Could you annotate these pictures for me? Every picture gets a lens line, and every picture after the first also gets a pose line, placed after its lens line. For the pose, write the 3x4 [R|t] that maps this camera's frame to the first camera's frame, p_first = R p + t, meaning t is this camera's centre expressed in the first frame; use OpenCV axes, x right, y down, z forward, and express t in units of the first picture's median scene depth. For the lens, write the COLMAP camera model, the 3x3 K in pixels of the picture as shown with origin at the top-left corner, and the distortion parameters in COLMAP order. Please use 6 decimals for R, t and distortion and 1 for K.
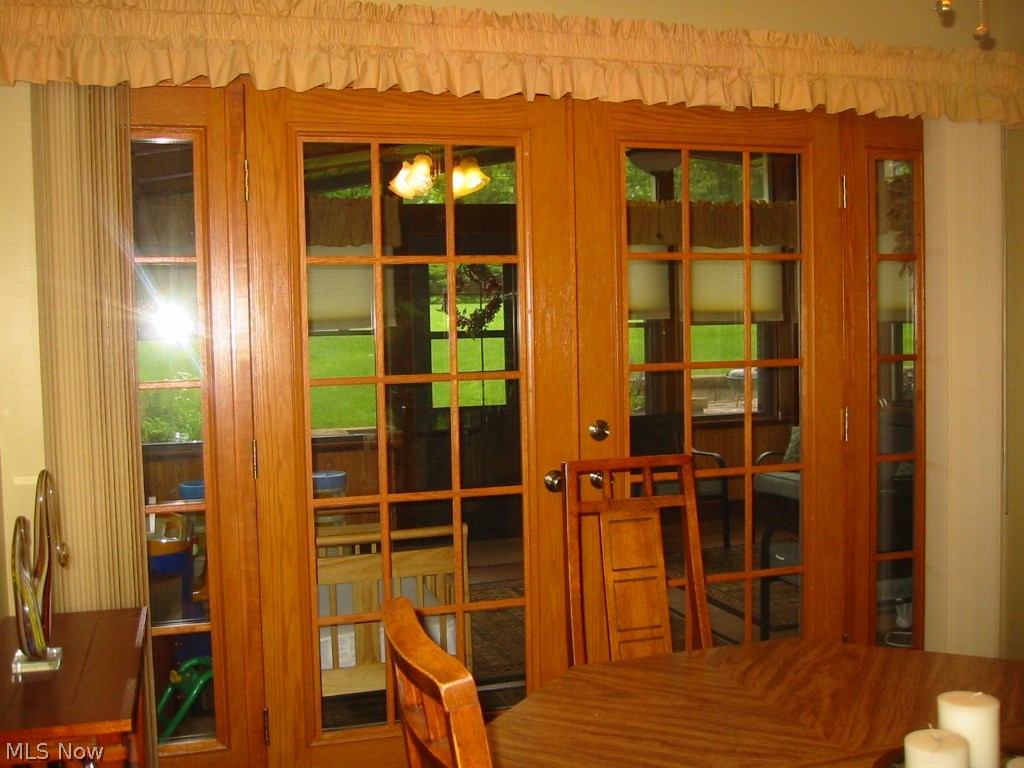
lens RADIAL K [[1035.5, 0, 512.0], [0, 1035.5, 384.0], [0, 0, 1]] dist [-0.136413, 0.105821]
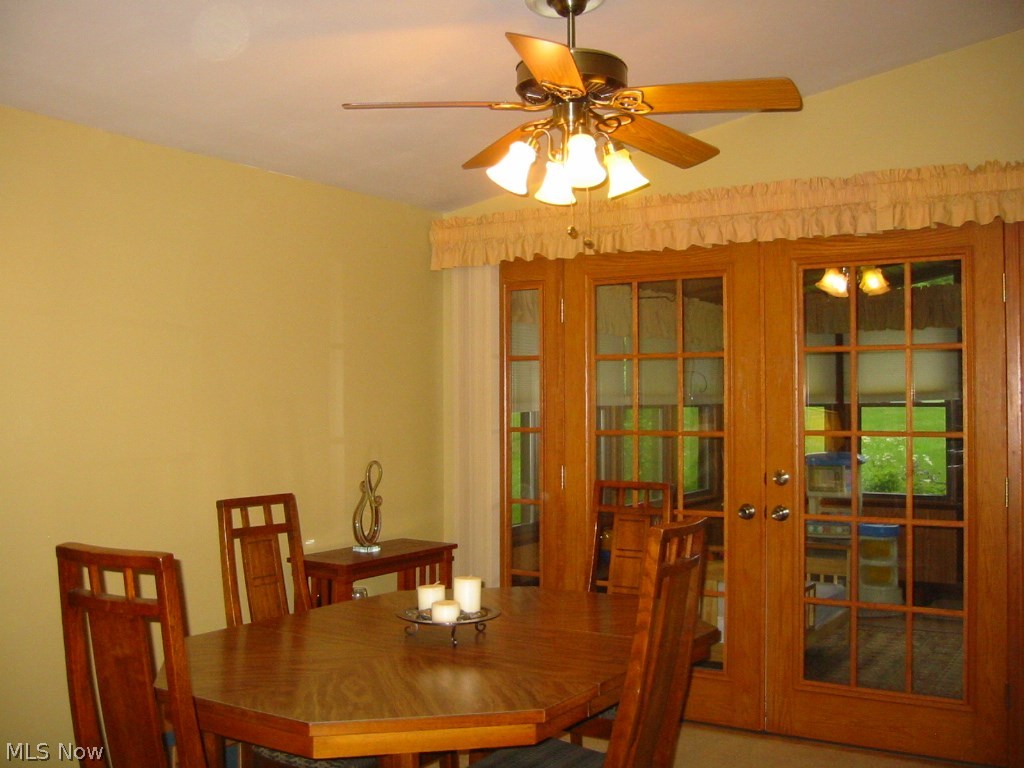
lens RADIAL K [[1035.5, 0, 512.0], [0, 1035.5, 384.0], [0, 0, 1]] dist [-0.136413, 0.105821]
pose [[0.633939, 0.012097, -0.773289, 0.903876], [-0.058461, 0.997766, -0.032317, -0.013821], [0.771170, 0.065694, 0.633230, -0.136472]]
